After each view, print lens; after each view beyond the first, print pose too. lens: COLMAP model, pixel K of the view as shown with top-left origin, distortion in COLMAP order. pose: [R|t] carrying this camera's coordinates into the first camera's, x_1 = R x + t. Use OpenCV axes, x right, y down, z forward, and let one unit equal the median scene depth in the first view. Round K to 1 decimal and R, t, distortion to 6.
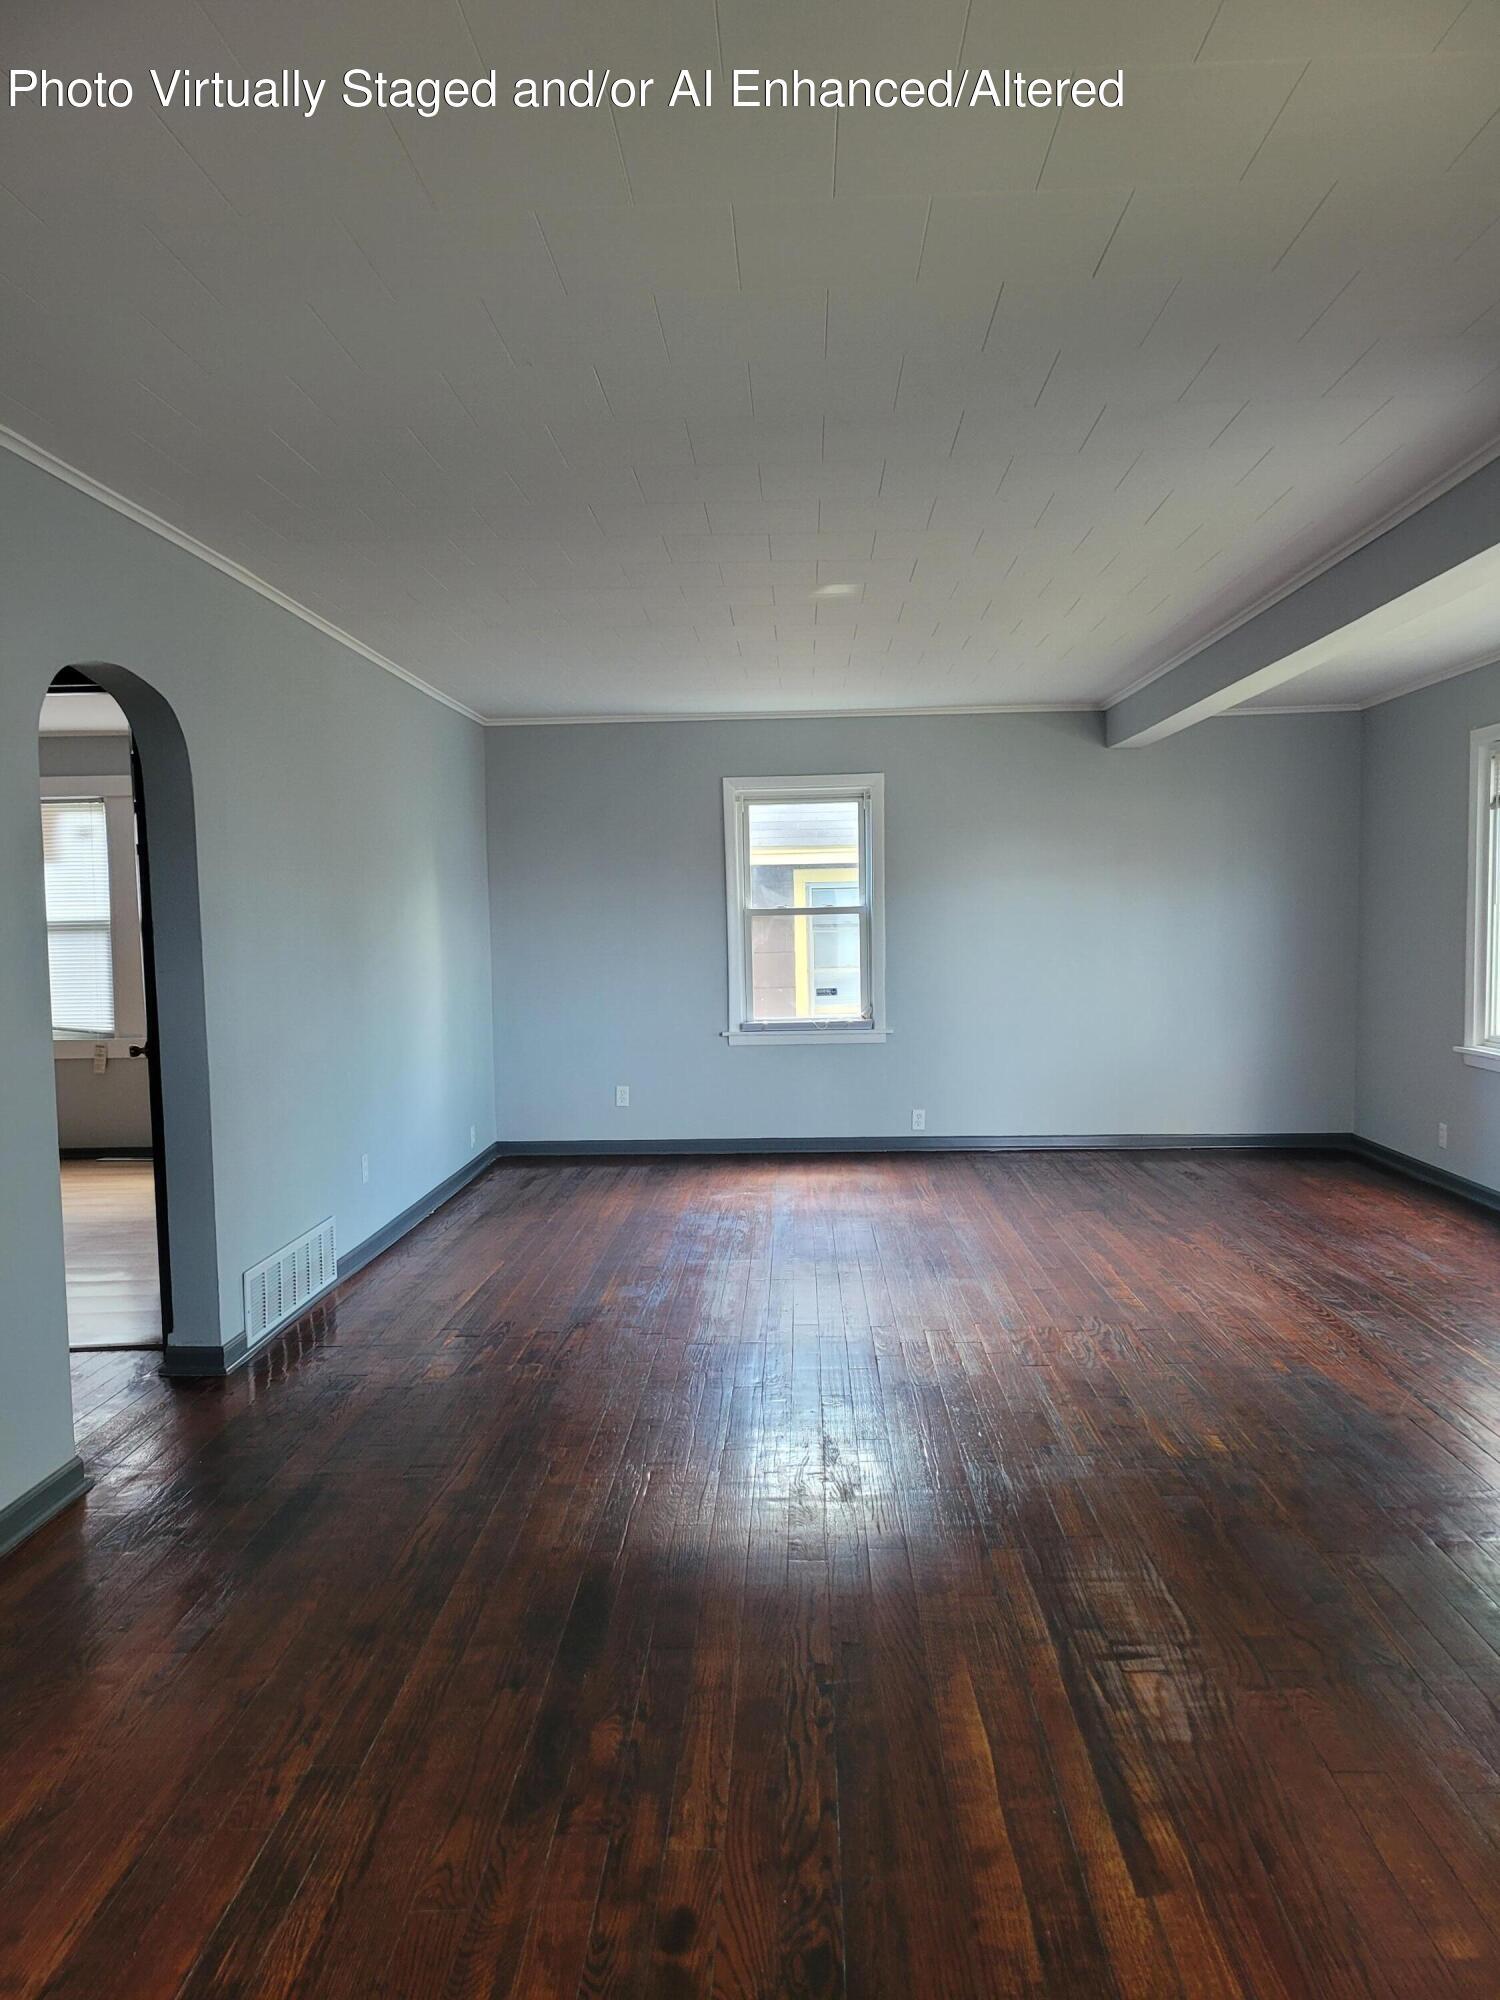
lens RADIAL K [[1502.0, 0, 754.4], [0, 1502.0, 998.9], [0, 0, 1]] dist [0.003894, -0.005465]
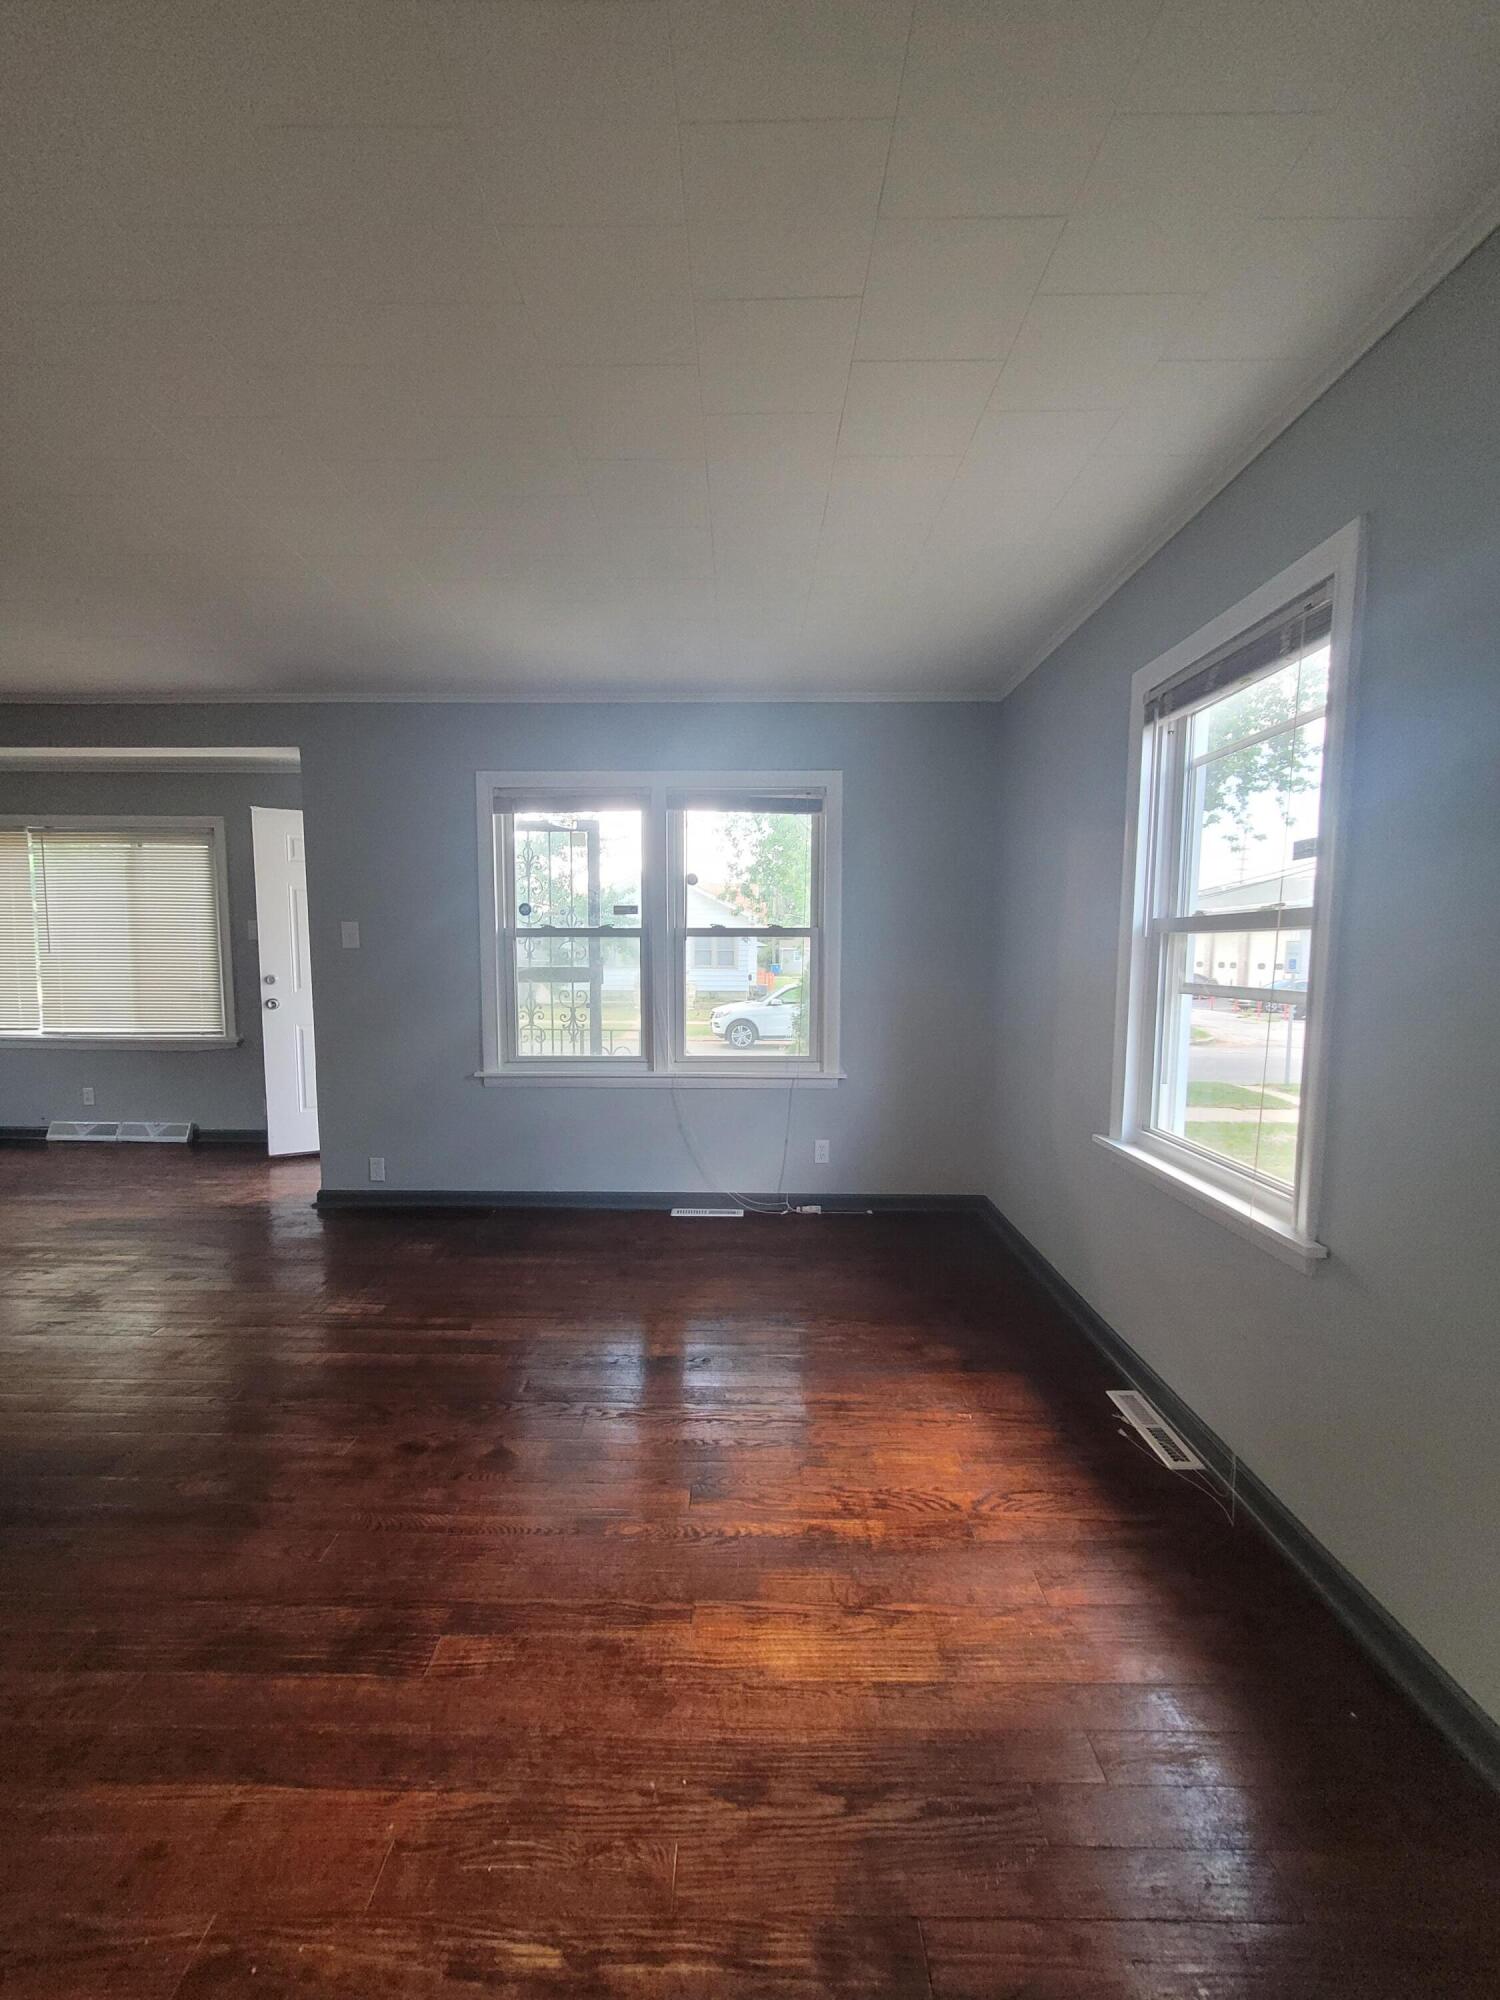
lens RADIAL K [[797.7, 0, 735.1], [0, 797.7, 1010.2], [0, 0, 1]] dist [-0.003984, -0.001219]
pose [[-0.046169, -0.060211, 0.997117, -1.041530], [0.062585, 0.996046, 0.063044, -0.004632], [-0.996971, 0.065315, -0.042218, 0.545650]]
